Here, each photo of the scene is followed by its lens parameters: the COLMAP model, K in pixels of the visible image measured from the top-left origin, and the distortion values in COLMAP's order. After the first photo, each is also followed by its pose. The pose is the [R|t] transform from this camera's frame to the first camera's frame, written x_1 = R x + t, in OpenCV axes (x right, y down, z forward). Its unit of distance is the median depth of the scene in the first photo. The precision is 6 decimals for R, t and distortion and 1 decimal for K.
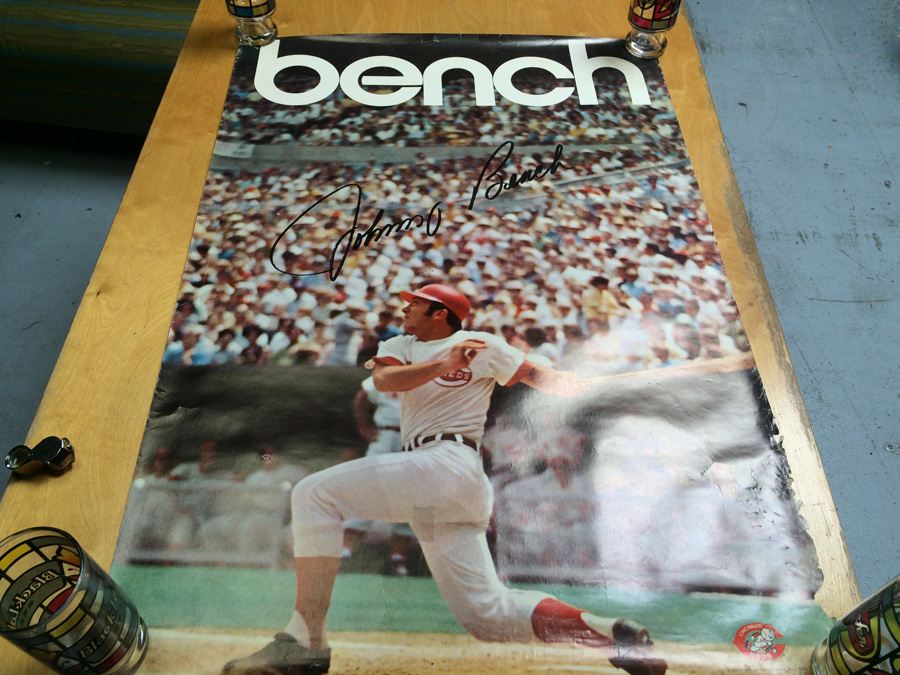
lens RADIAL K [[786.8, 0, 449.5], [0, 786.8, 339.7], [0, 0, 1]] dist [0.075573, -0.113776]
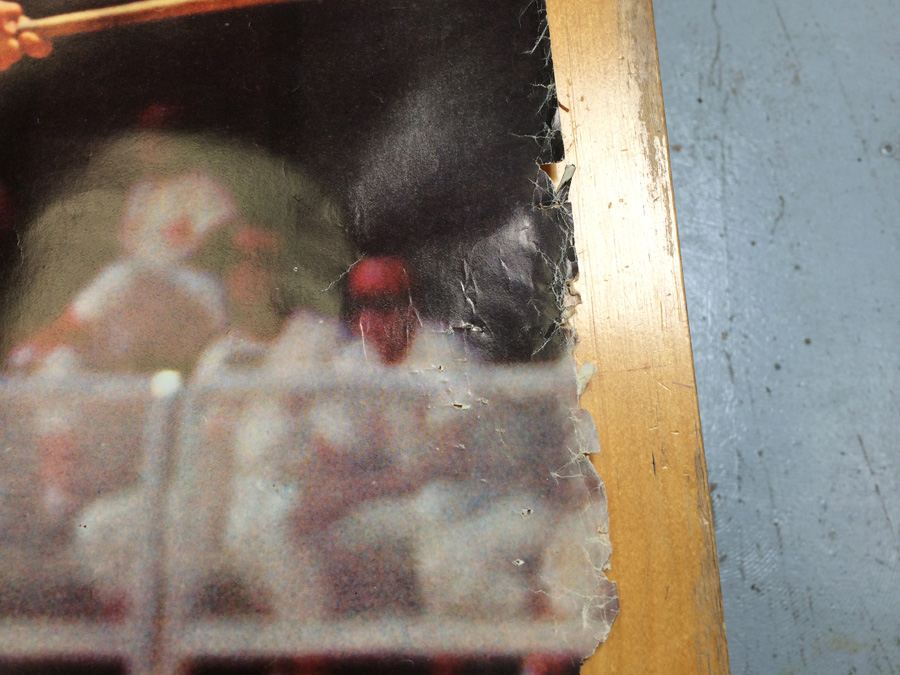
lens RADIAL K [[786.8, 0, 451.2], [0, 786.8, 334.8], [0, 0, 1]] dist [0.075573, -0.113776]
pose [[0.998969, -0.045386, 0.000258, 0.173073], [0.042528, 0.938017, 0.343970, 0.033832], [-0.015854, -0.343604, 0.938981, 0.313421]]
